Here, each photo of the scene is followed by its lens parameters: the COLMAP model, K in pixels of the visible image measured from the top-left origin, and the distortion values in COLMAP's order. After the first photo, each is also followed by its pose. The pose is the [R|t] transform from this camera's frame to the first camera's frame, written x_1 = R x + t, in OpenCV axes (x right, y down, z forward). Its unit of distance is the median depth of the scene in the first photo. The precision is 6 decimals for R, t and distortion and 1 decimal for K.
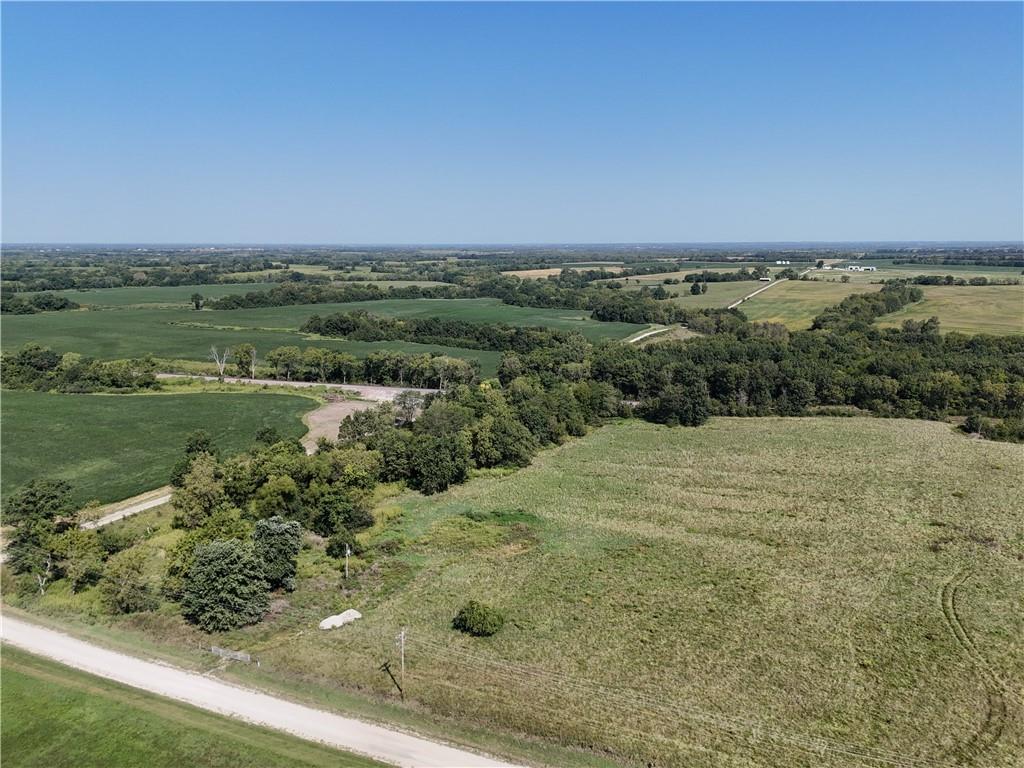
lens RADIAL K [[746.0, 0, 512.0], [0, 746.0, 384.0], [0, 0, 1]] dist [0.077413, -0.069519]
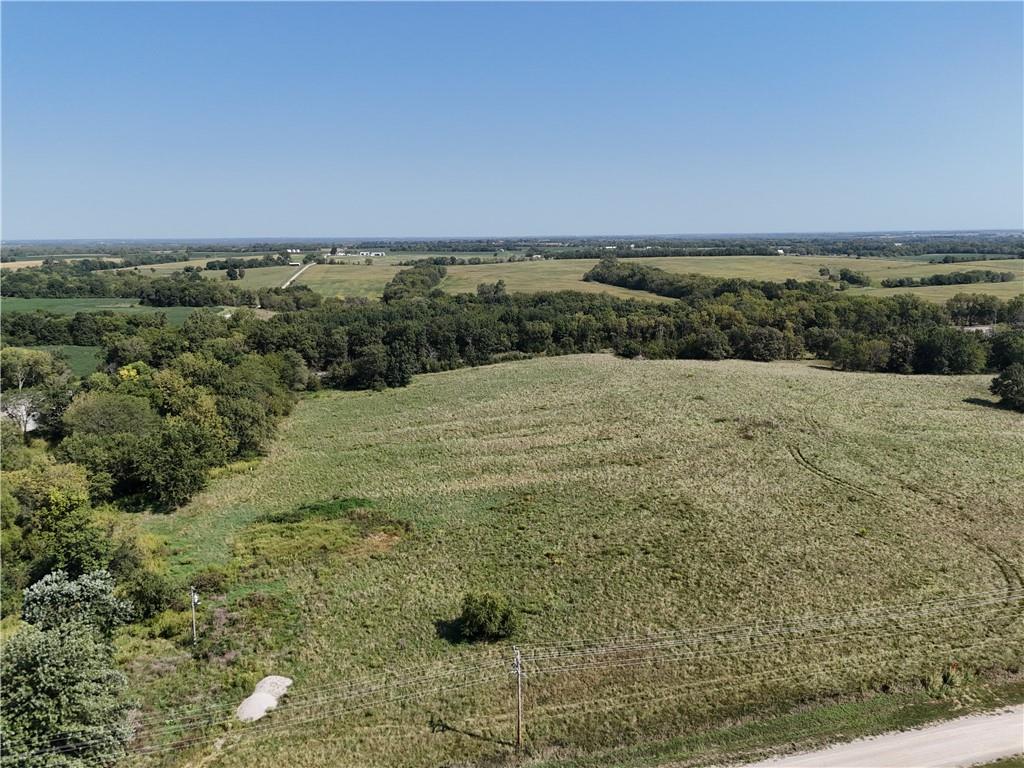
lens RADIAL K [[746.0, 0, 512.0], [0, 746.0, 384.0], [0, 0, 1]] dist [0.077413, -0.069519]
pose [[0.795990, -0.124475, 0.592373, -0.189201], [0.120502, 0.991626, 0.046448, 0.026563], [-0.593194, 0.034410, 0.804324, 0.178493]]
